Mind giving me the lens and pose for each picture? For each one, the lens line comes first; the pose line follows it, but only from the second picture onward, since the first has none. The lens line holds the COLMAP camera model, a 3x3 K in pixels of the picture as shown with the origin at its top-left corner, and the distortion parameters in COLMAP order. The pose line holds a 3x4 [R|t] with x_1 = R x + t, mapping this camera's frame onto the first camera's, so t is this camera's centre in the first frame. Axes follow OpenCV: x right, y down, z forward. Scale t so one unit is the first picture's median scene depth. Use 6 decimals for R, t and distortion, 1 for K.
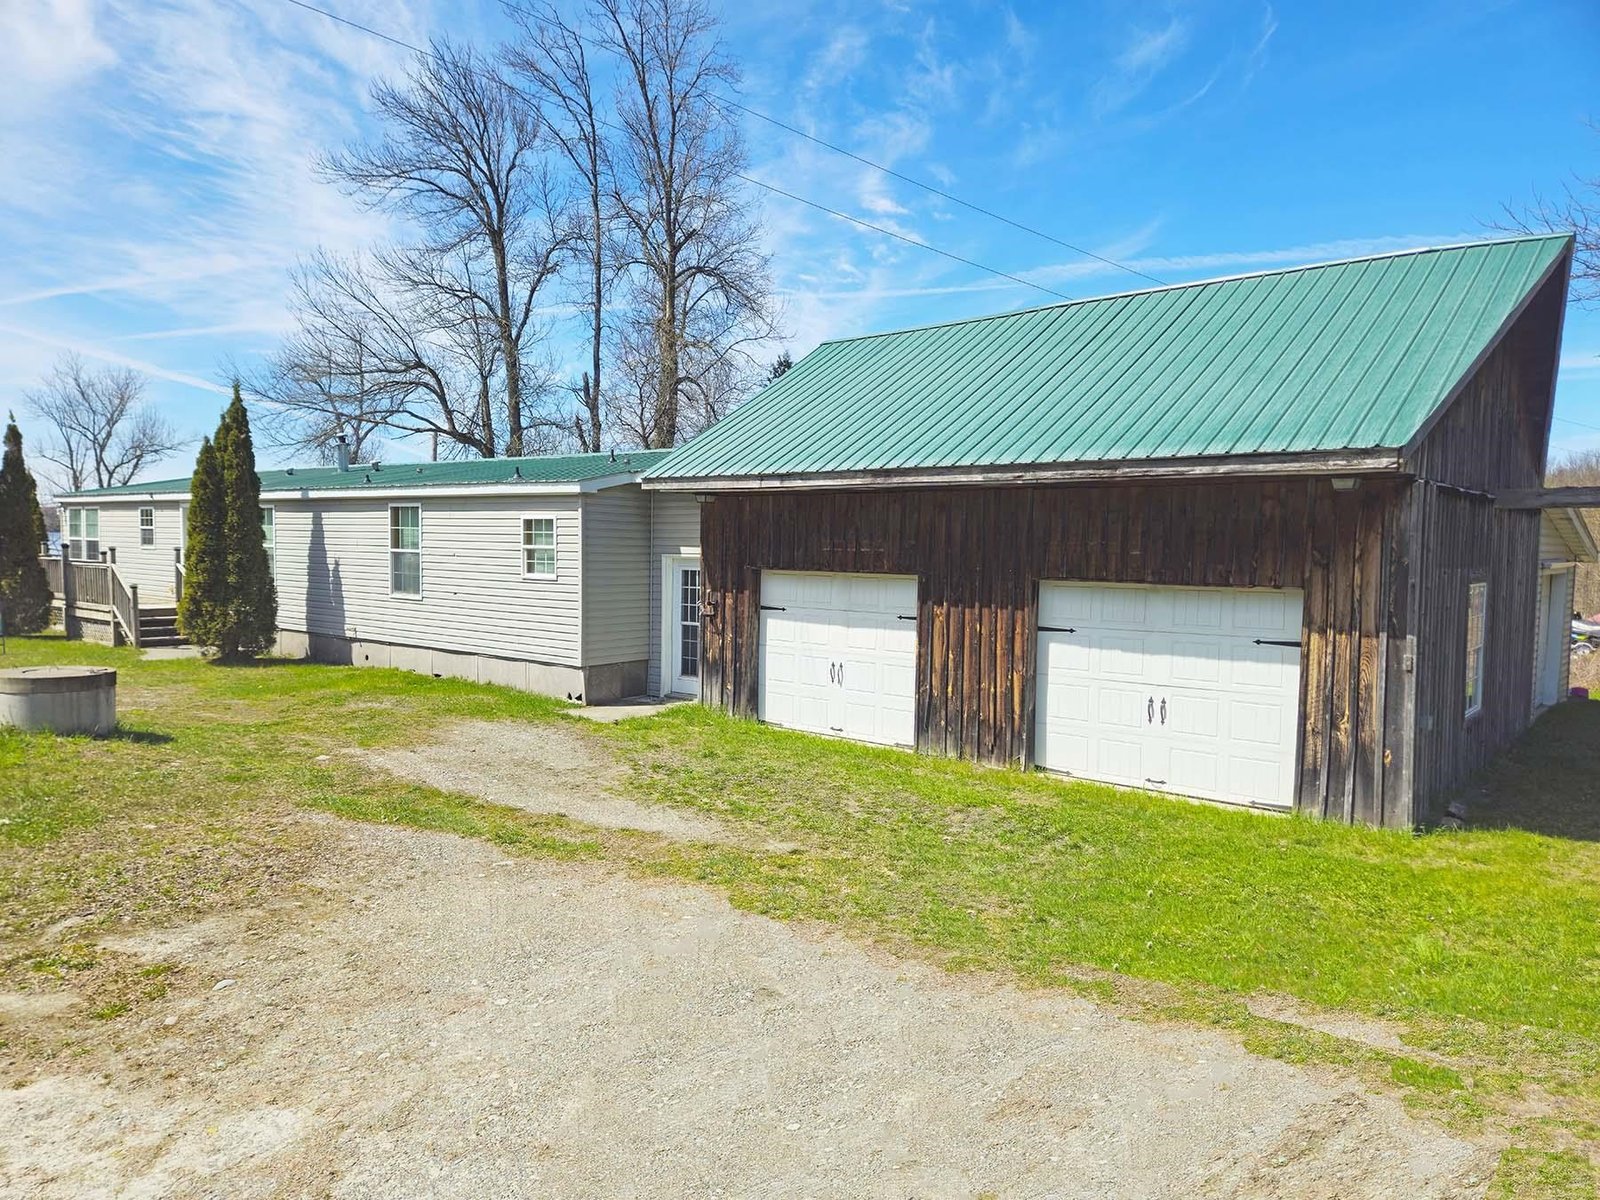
lens RADIAL K [[1058.6, 0, 800.0], [0, 1058.6, 600.0], [0, 0, 1]] dist [0.096007, -0.088994]
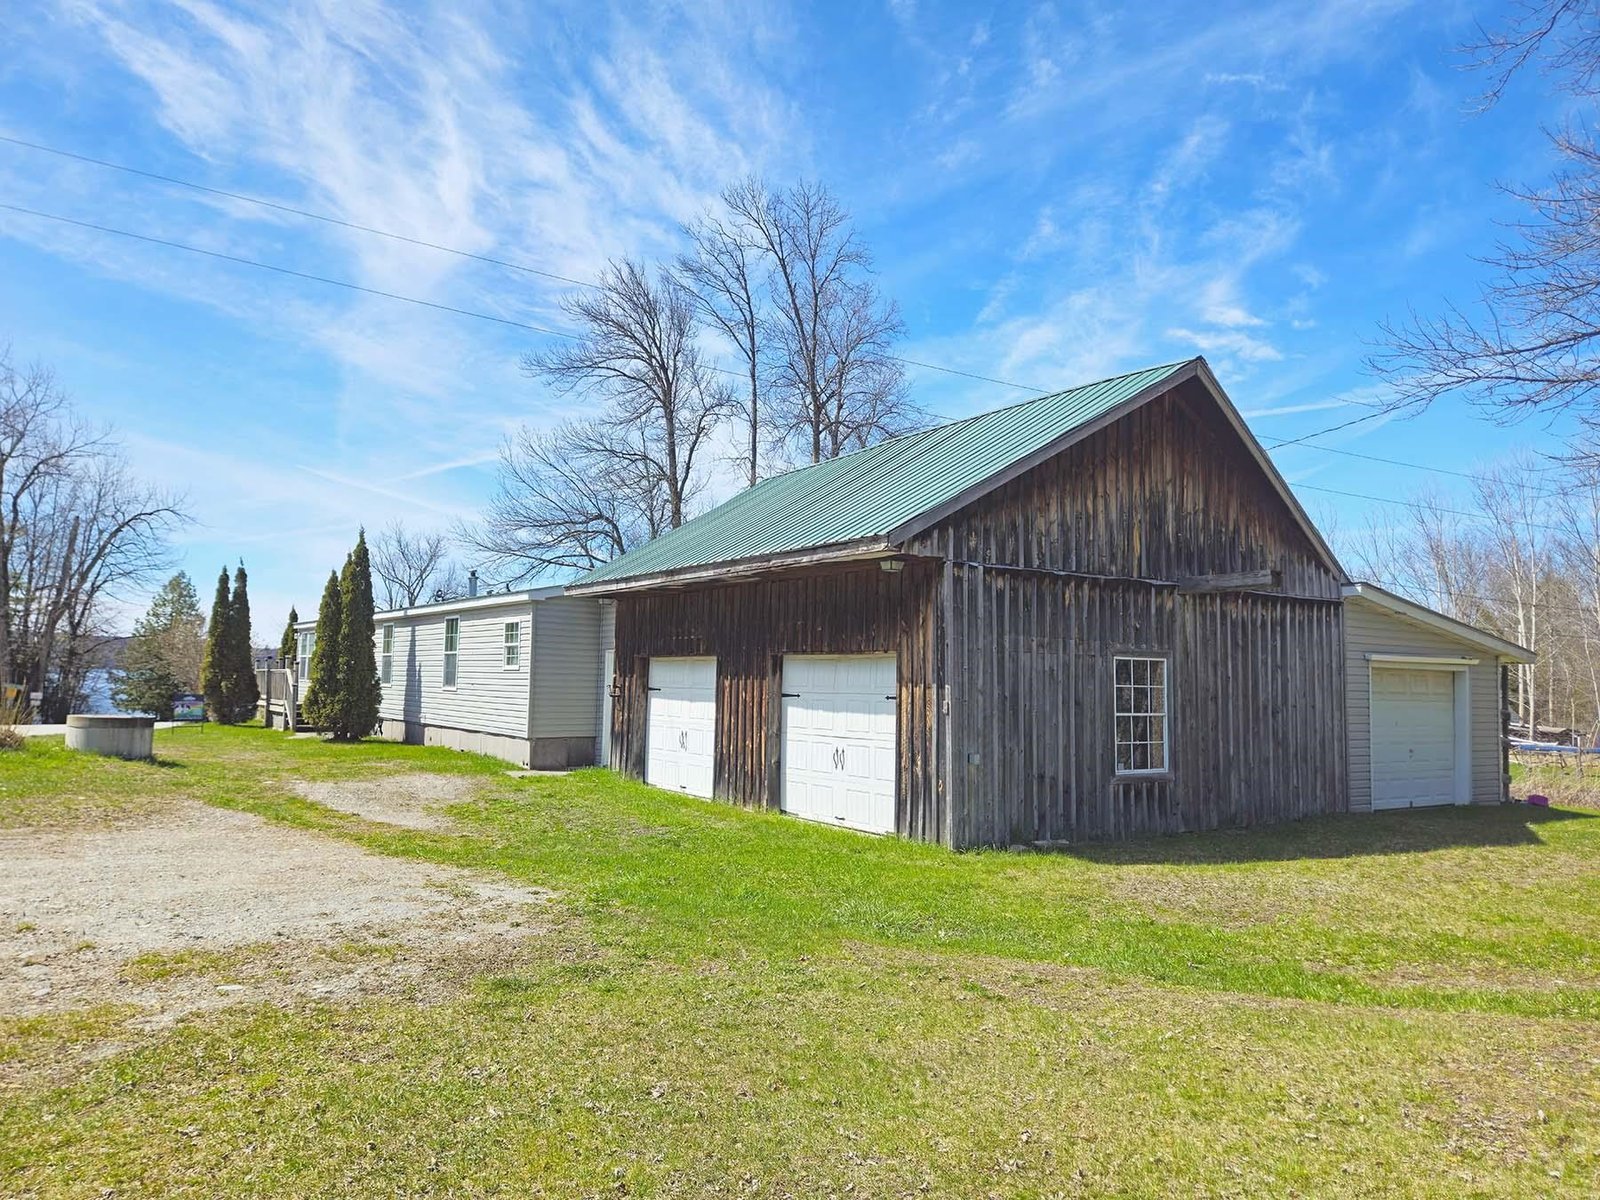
lens RADIAL K [[1058.6, 0, 800.0], [0, 1058.6, 600.0], [0, 0, 1]] dist [0.096007, -0.088994]
pose [[0.963095, -0.016213, -0.268674, 0.444654], [-0.020194, 0.991019, -0.132191, 0.061317], [0.268405, 0.132738, 0.954117, -0.137934]]
